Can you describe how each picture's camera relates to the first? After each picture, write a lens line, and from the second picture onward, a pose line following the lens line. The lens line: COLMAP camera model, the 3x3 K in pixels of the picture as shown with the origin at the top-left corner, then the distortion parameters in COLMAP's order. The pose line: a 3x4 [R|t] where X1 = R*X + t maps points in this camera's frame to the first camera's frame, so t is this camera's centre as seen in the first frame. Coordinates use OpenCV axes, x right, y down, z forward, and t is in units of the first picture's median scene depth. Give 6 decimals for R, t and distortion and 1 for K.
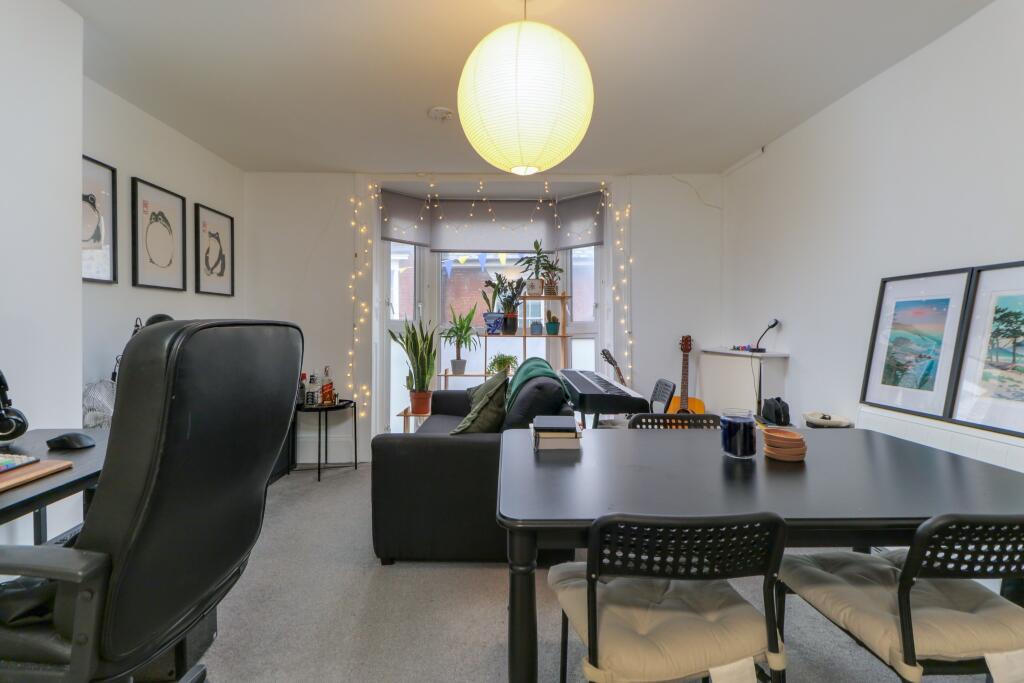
lens RADIAL K [[473.1, 0, 509.4], [0, 473.1, 322.4], [0, 0, 1]] dist [0.019892, -0.013717]
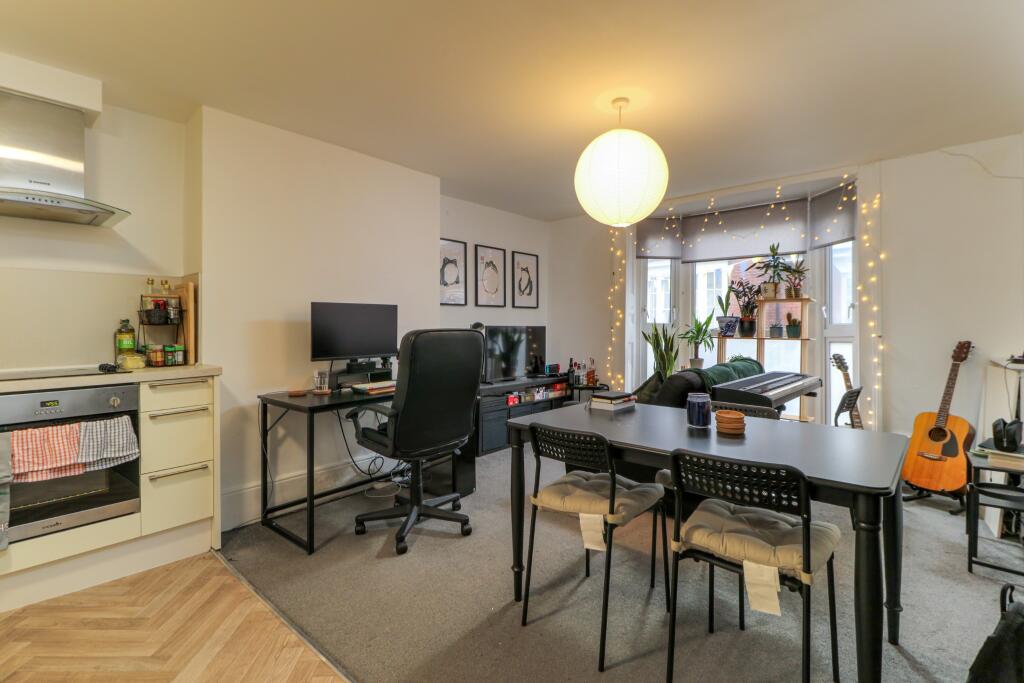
lens RADIAL K [[473.1, 0, 509.4], [0, 473.1, 322.4], [0, 0, 1]] dist [0.019892, -0.013717]
pose [[0.725202, -0.005523, -0.688514, 0.363365], [0.005193, 0.999983, -0.002552, -0.006576], [0.688517, -0.001725, 0.725218, -0.134597]]
